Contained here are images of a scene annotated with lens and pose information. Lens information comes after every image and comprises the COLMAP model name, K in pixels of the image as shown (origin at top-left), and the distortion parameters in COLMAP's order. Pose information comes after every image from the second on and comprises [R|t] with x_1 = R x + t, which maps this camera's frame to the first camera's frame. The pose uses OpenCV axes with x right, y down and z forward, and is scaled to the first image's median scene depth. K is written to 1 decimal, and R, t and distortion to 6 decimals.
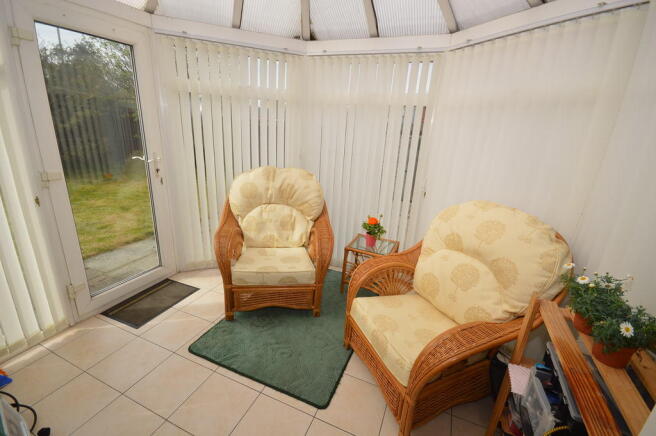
lens RADIAL K [[289.7, 0, 328.0], [0, 289.7, 218.0], [0, 0, 1]] dist [-0.000745, -0.000004]
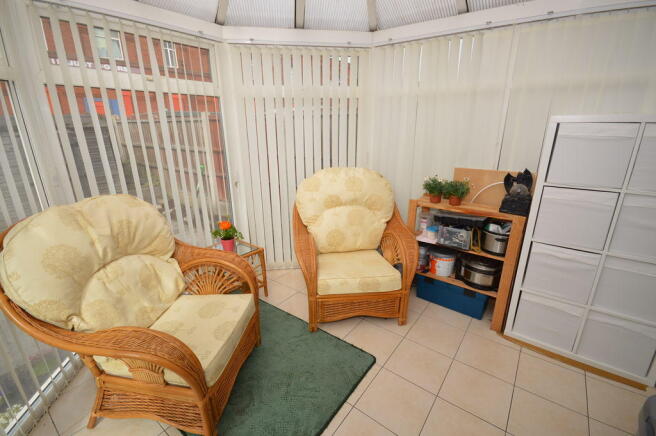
lens RADIAL K [[294.2, 0, 328.0], [0, 294.2, 218.0], [0, 0, 1]] dist [0.000772, 0.000150]
pose [[0.251039, -0.349777, 0.902572, -0.584671], [0.308102, 0.912810, 0.268050, -0.156462], [-0.917634, 0.210793, 0.336918, 0.401821]]
